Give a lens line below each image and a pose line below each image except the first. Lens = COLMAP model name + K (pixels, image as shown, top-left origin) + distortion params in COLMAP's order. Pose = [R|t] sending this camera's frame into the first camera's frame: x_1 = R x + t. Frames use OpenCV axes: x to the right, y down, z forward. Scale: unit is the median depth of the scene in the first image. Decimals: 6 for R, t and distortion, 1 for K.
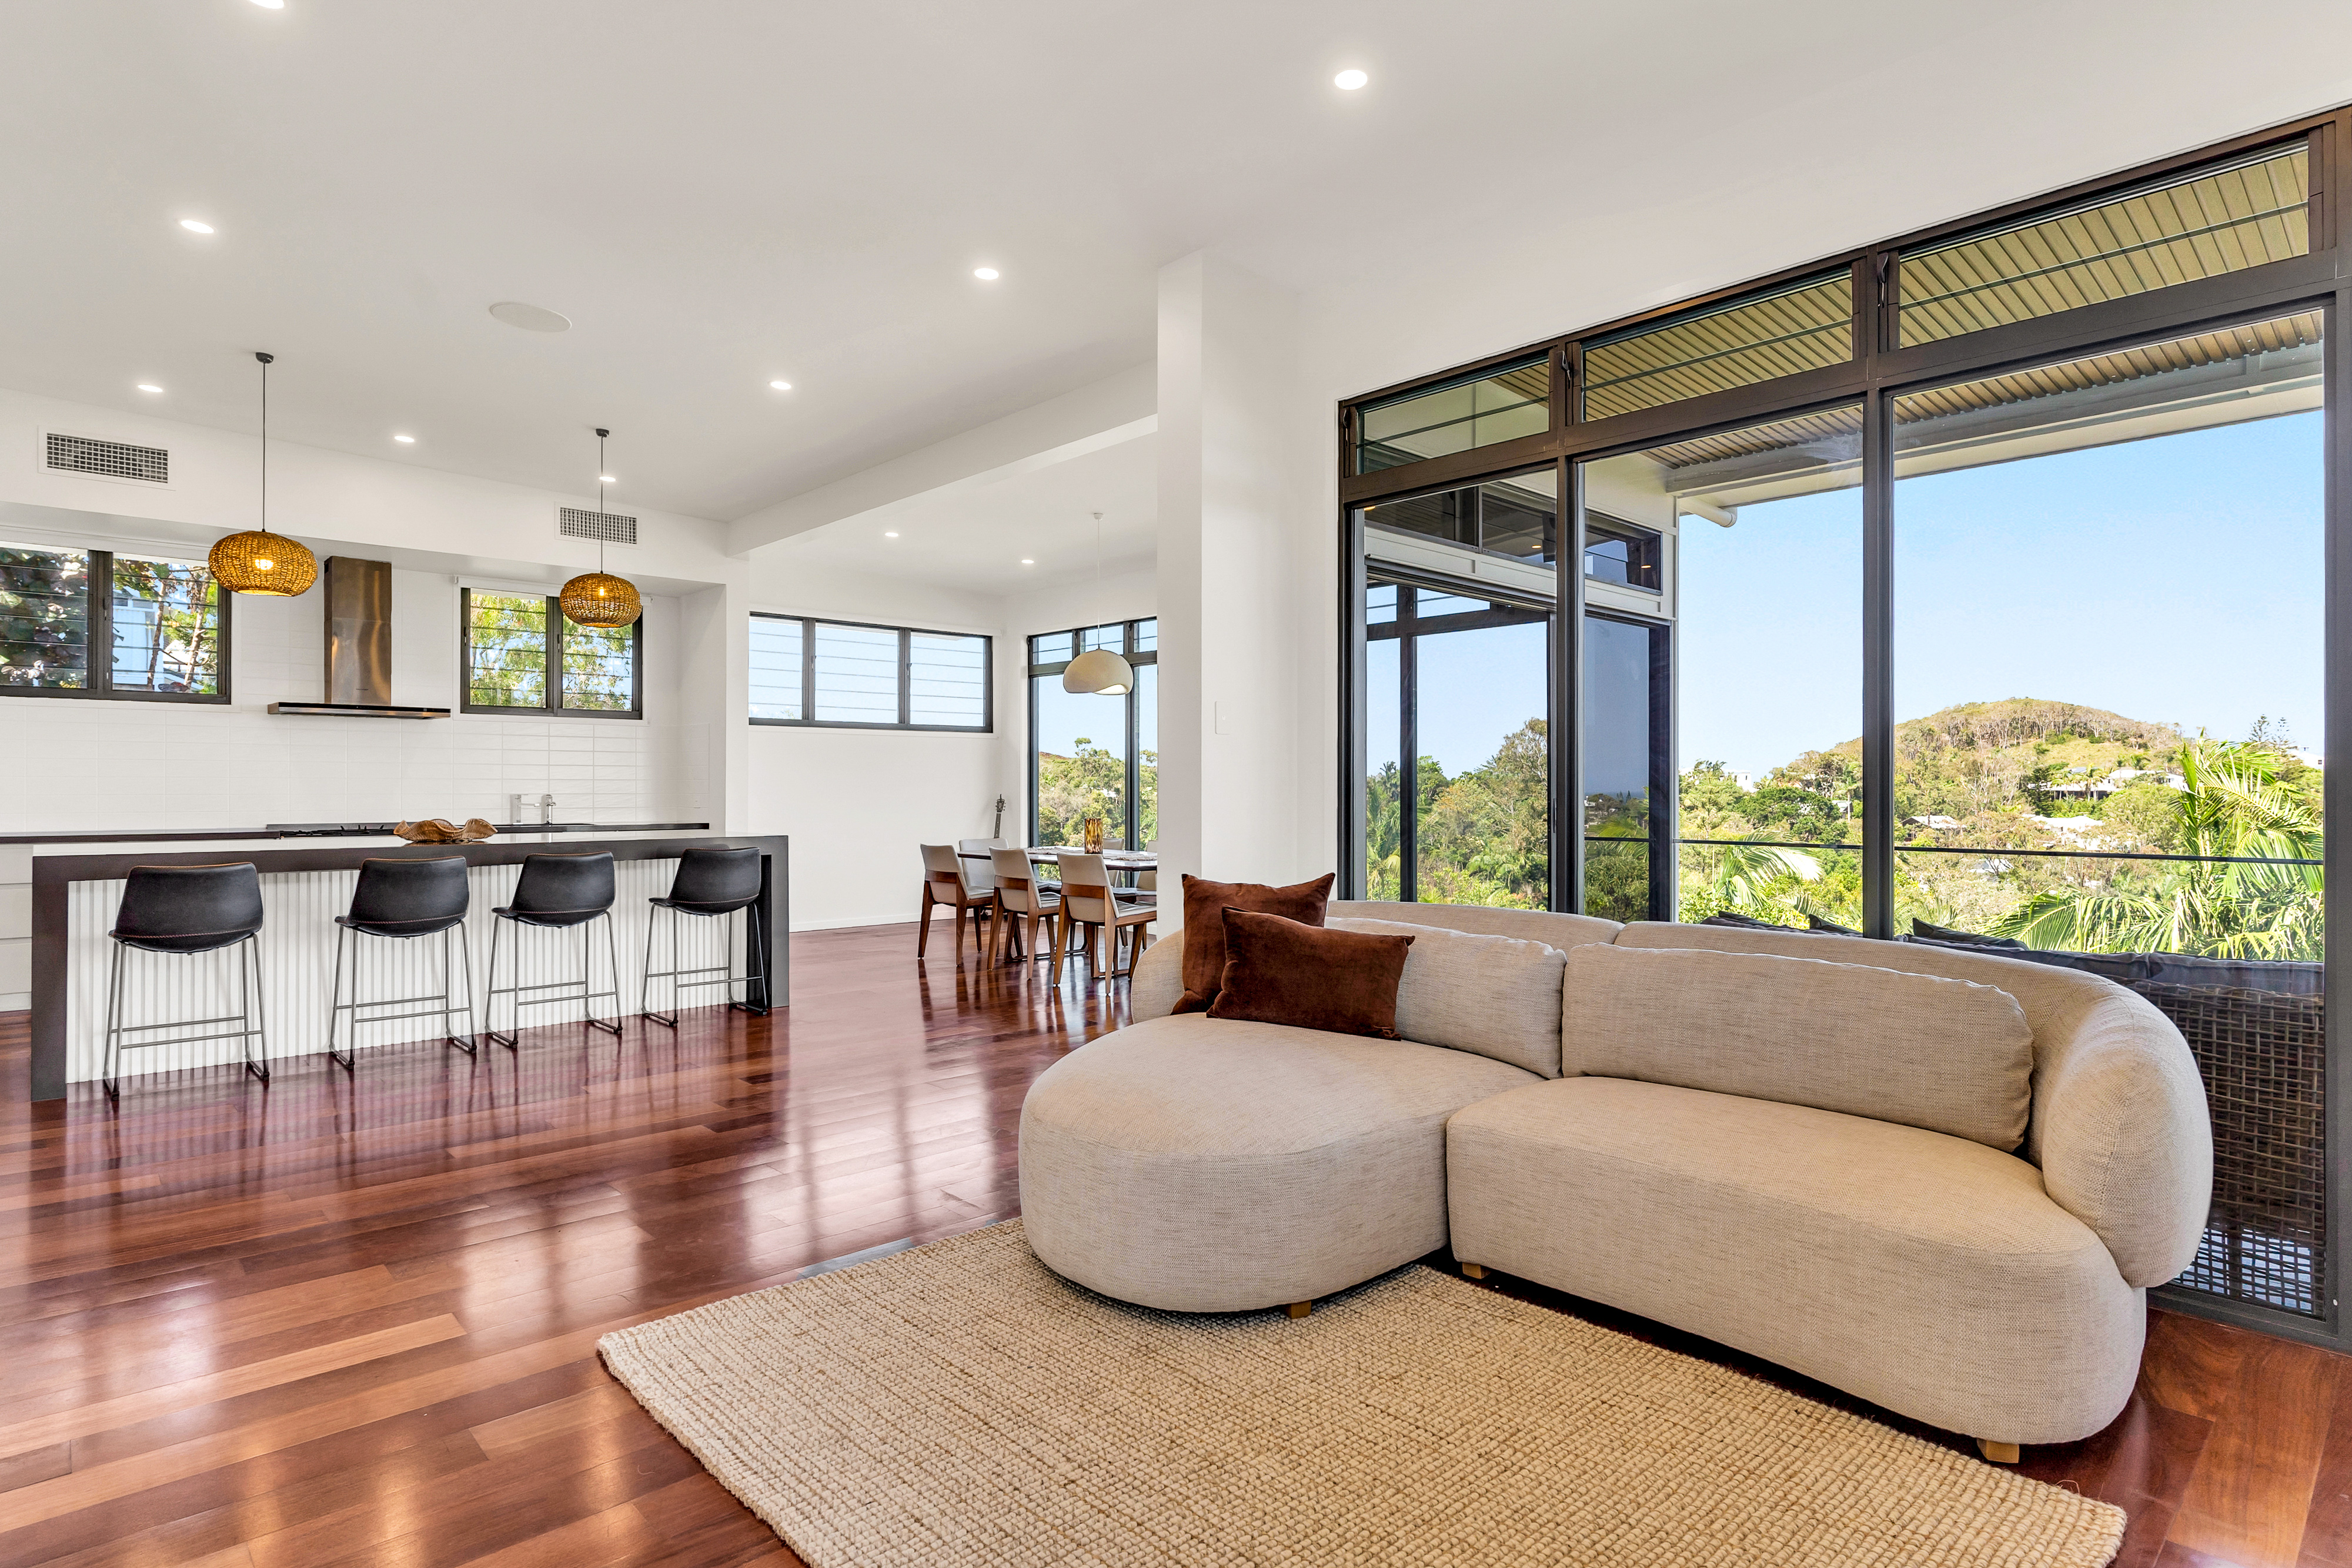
lens RADIAL K [[1212.7, 0, 1176.3], [0, 1212.7, 794.0], [0, 0, 1]] dist [-0.001745, -0.000152]
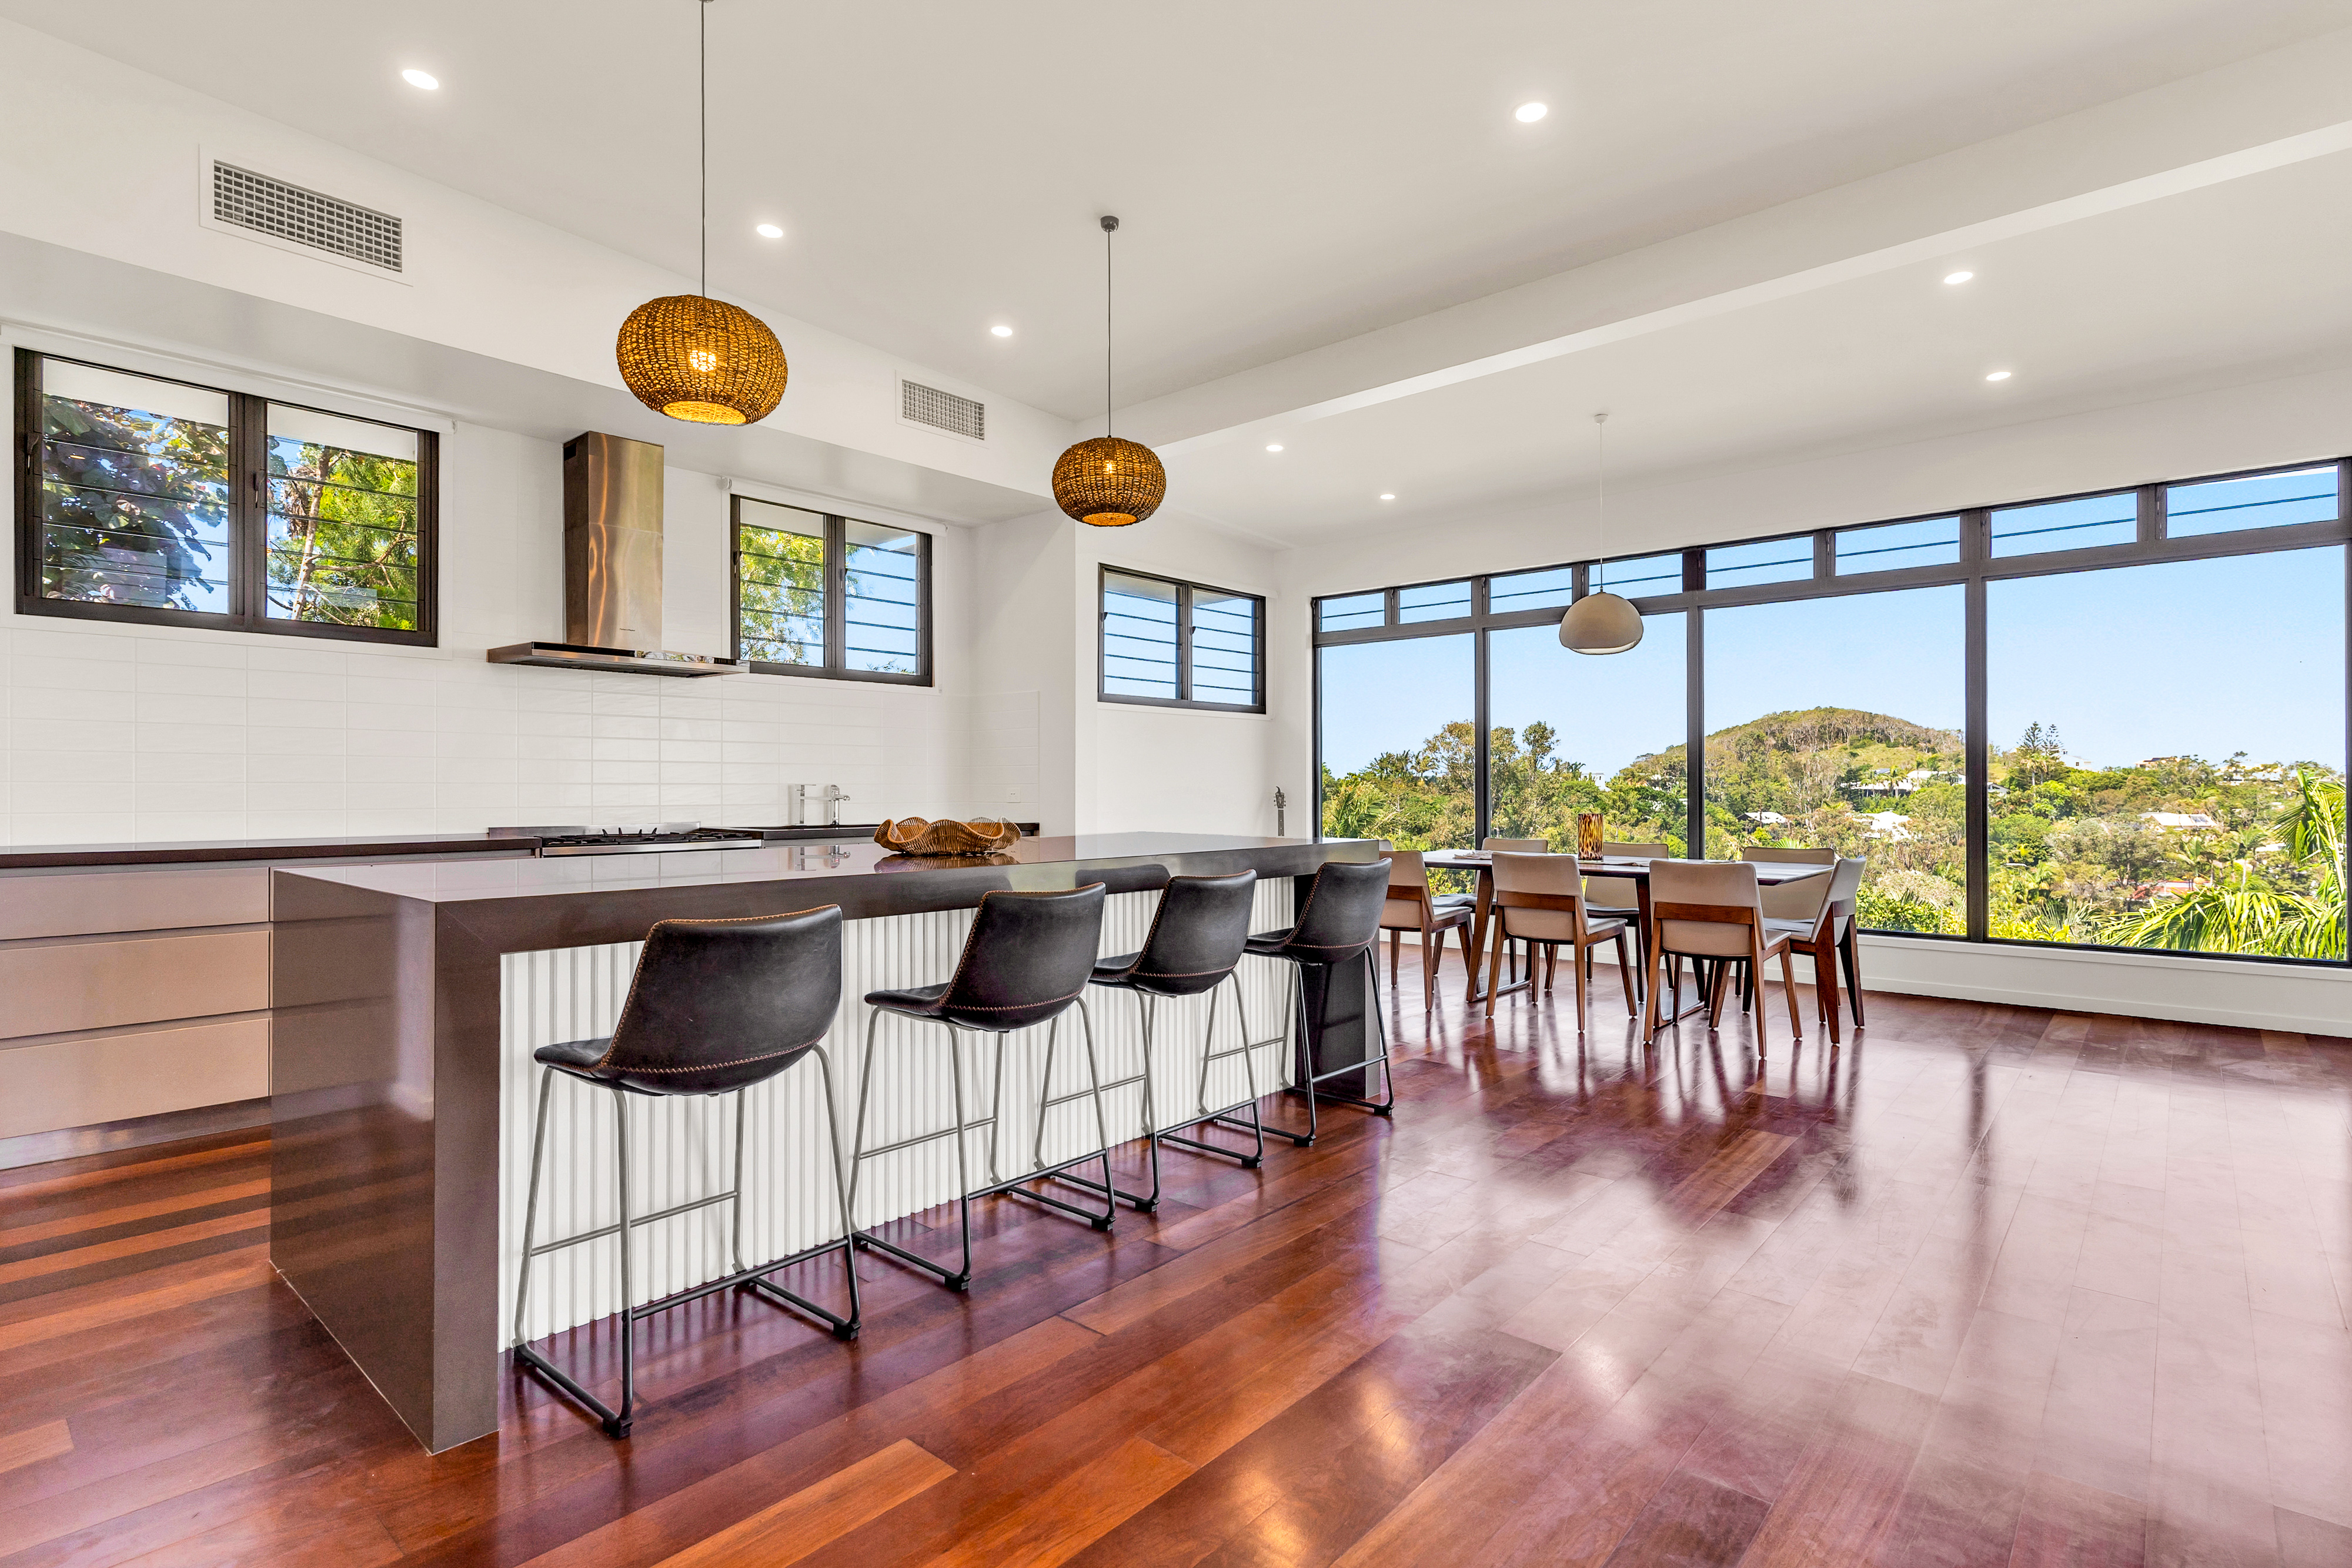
lens RADIAL K [[1130.2, 0, 1176.0], [0, 1130.2, 784.0], [0, 0, 1]] dist [0.000859, 0.000183]
pose [[0.995574, -0.003351, 0.093919, -0.352336], [0.004308, 0.999941, -0.009980, 0.007293], [-0.093880, 0.010341, 0.995530, 0.279590]]
